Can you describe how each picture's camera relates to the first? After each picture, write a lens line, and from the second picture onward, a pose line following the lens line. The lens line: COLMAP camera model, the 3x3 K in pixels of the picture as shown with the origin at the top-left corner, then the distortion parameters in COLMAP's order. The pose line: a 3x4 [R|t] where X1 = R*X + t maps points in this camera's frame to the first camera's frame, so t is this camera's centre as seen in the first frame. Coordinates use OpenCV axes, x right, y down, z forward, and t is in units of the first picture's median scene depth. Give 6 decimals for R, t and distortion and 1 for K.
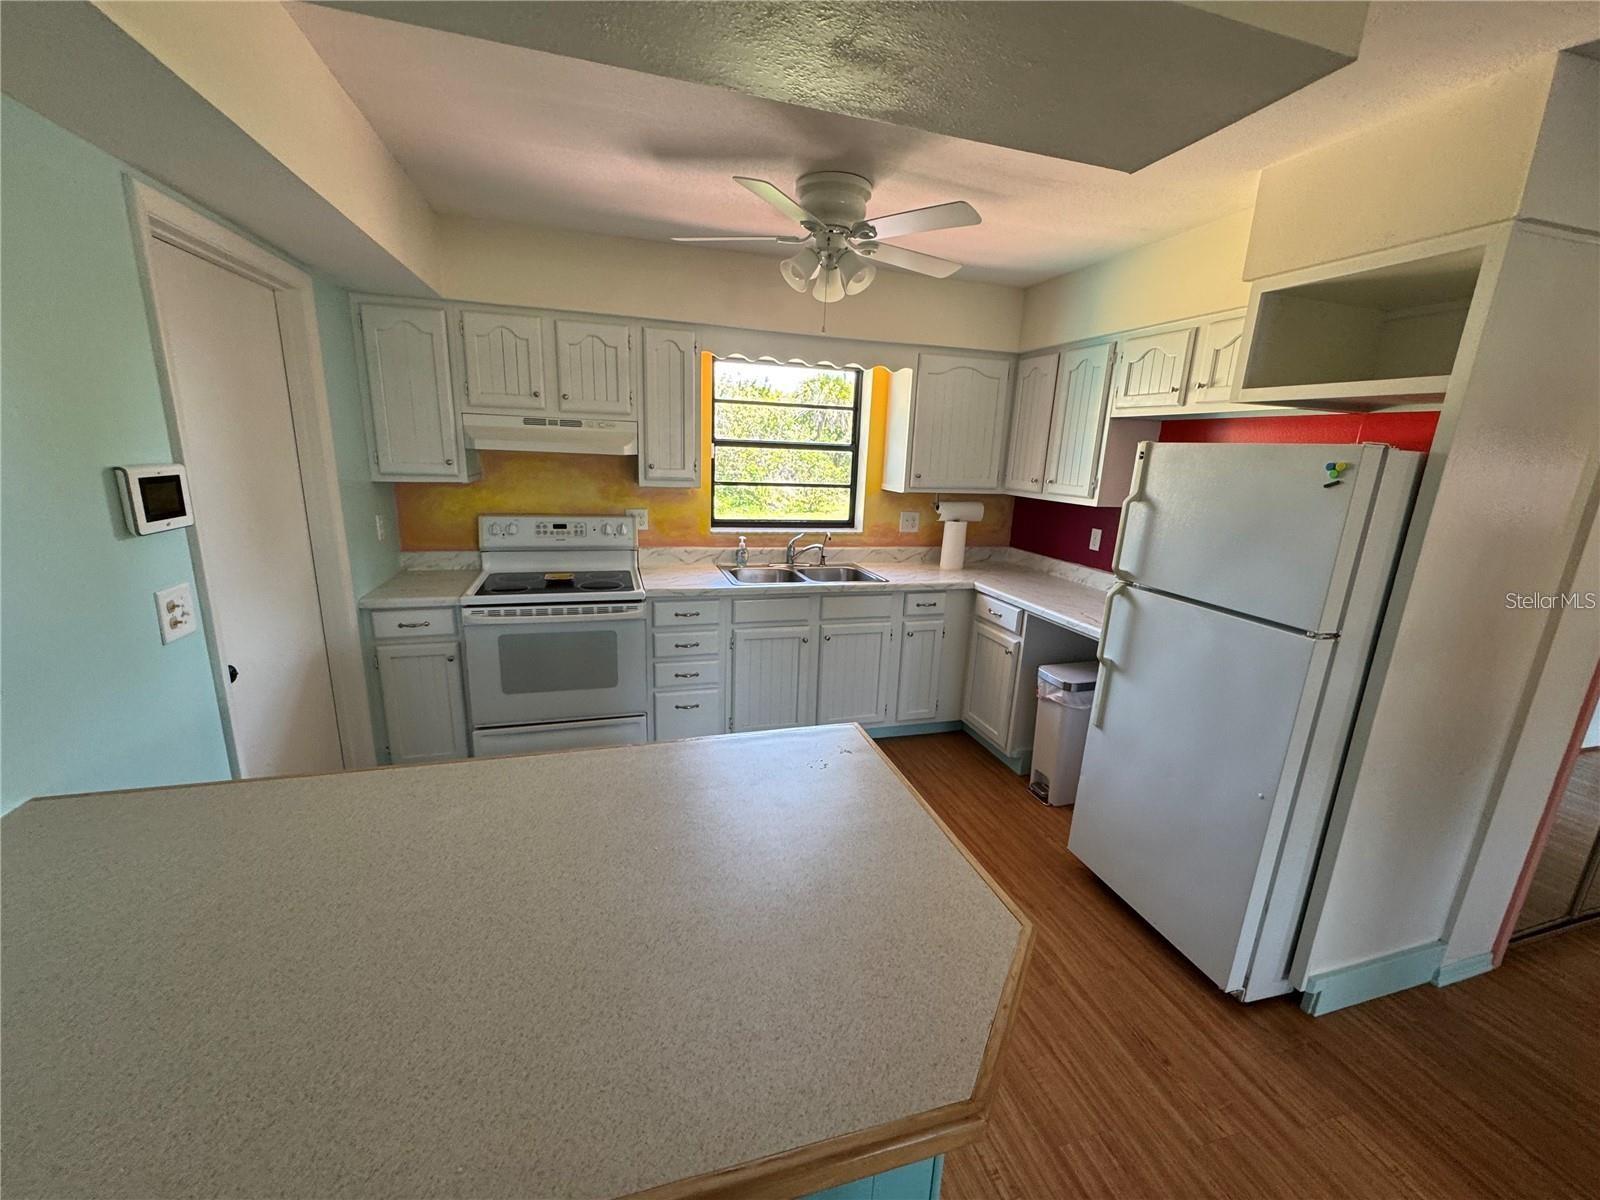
lens RADIAL K [[636.9, 0, 797.6], [0, 636.9, 601.4], [0, 0, 1]] dist [-0.000964, -0.000469]
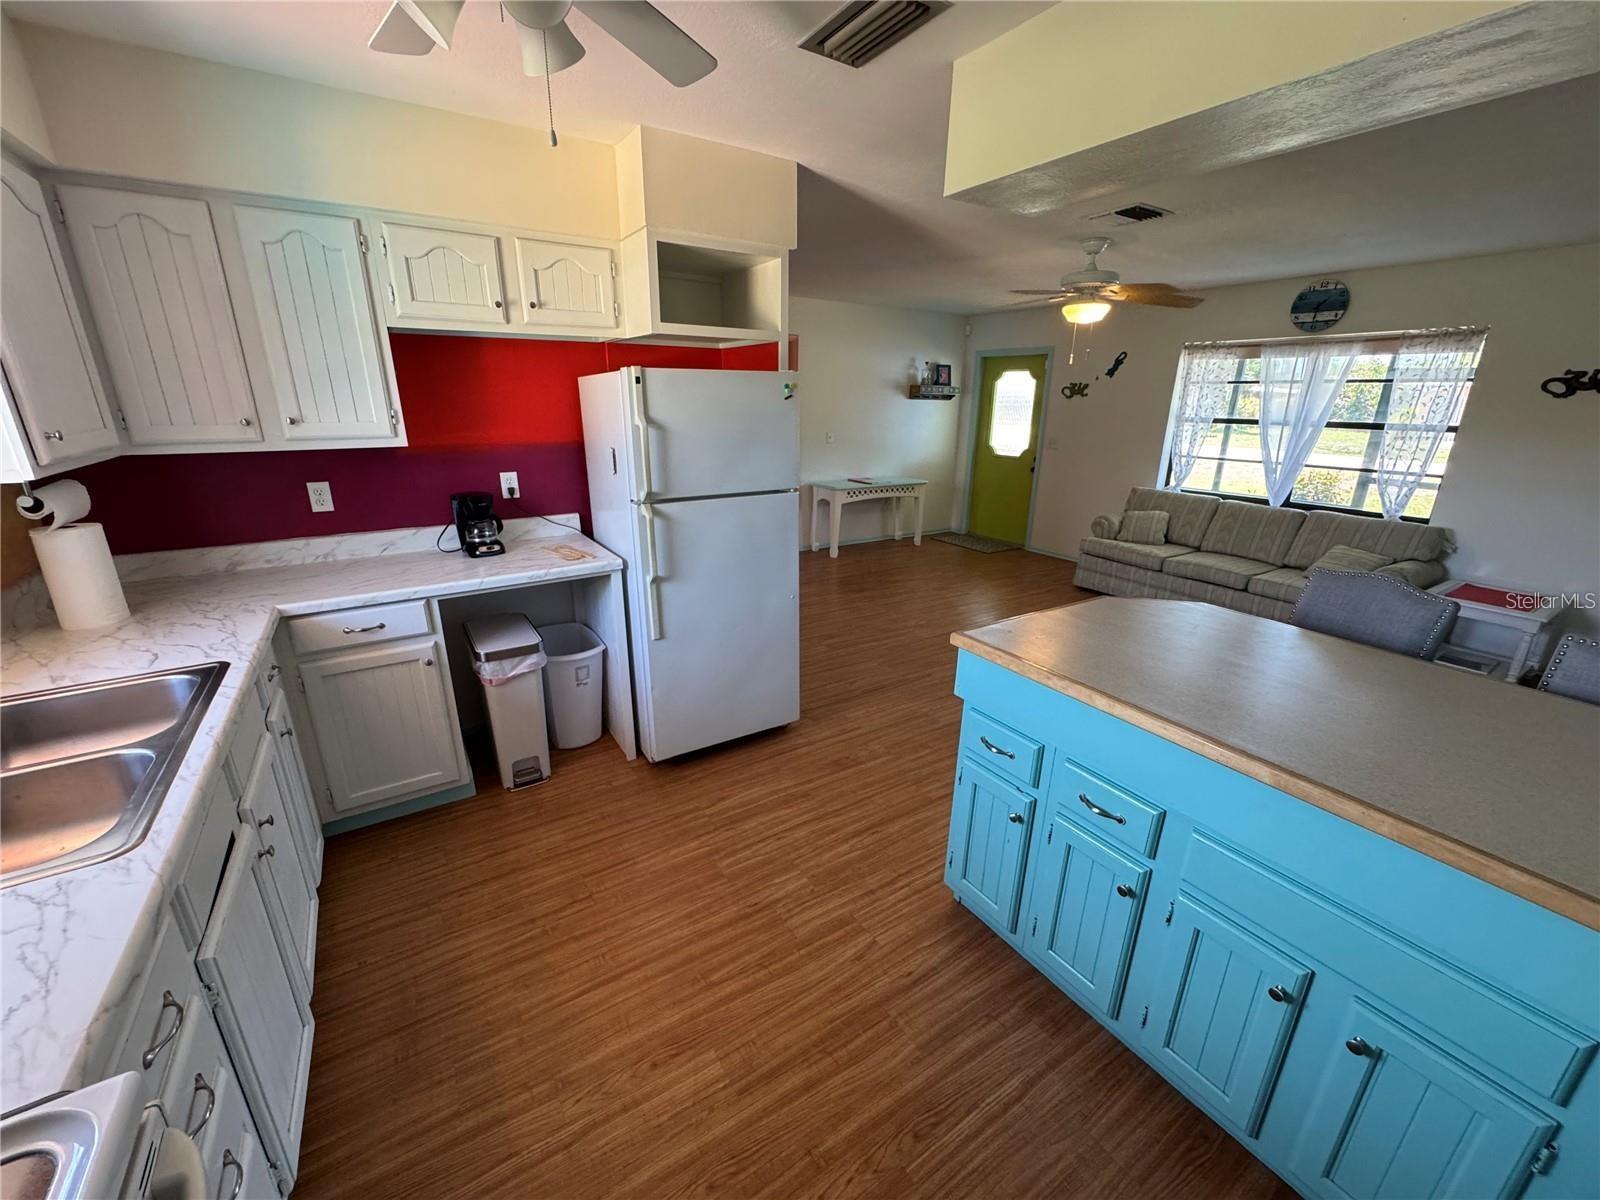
lens RADIAL K [[636.9, 0, 794.0], [0, 636.9, 605.4], [0, 0, 1]] dist [-0.000964, -0.000469]
pose [[-0.270914, -0.345141, 0.898601, -0.423500], [0.209521, 0.889986, 0.405000, -0.190503], [-0.939525, 0.297996, -0.168795, 0.738093]]
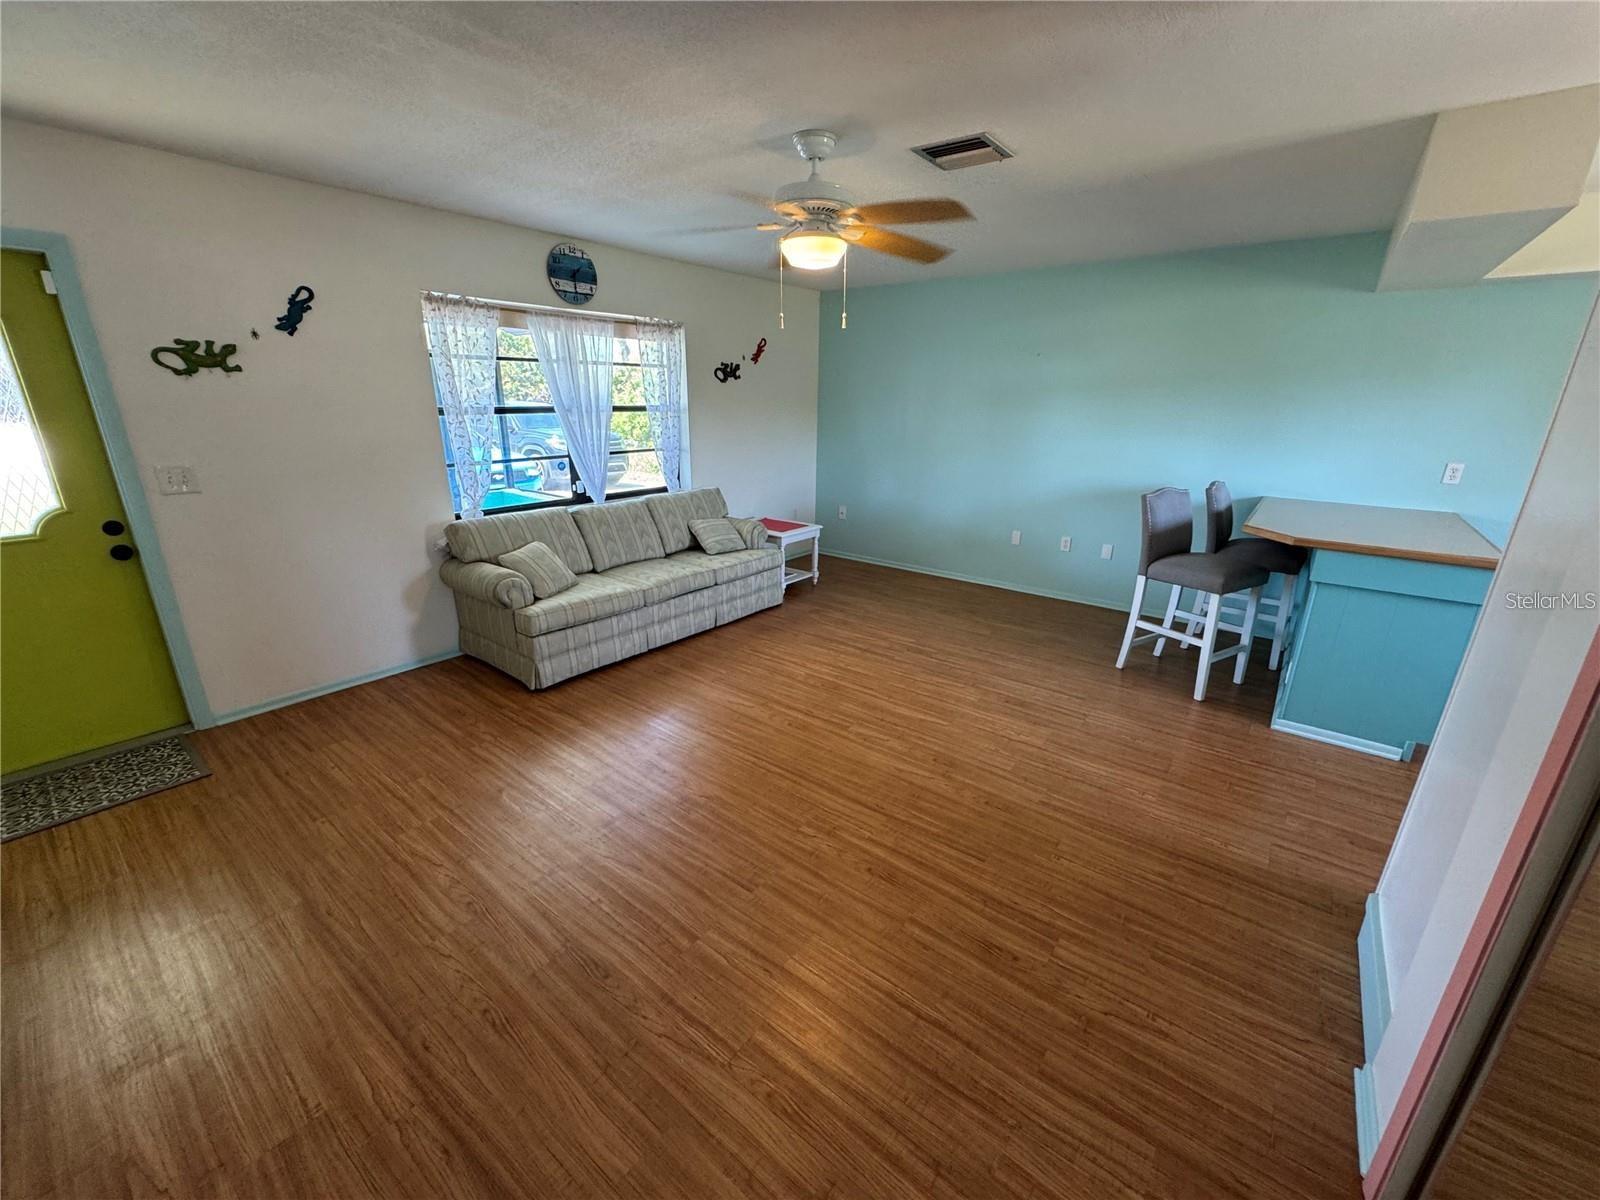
lens RADIAL K [[636.9, 0, 803.3], [0, 636.9, 605.6], [0, 0, 1]] dist [-0.000964, -0.000469]
pose [[-0.817906, 0.129470, -0.560596, 1.262463], [-0.185497, 0.862984, 0.469945, -0.067161], [0.544629, 0.488360, -0.681824, 0.592340]]
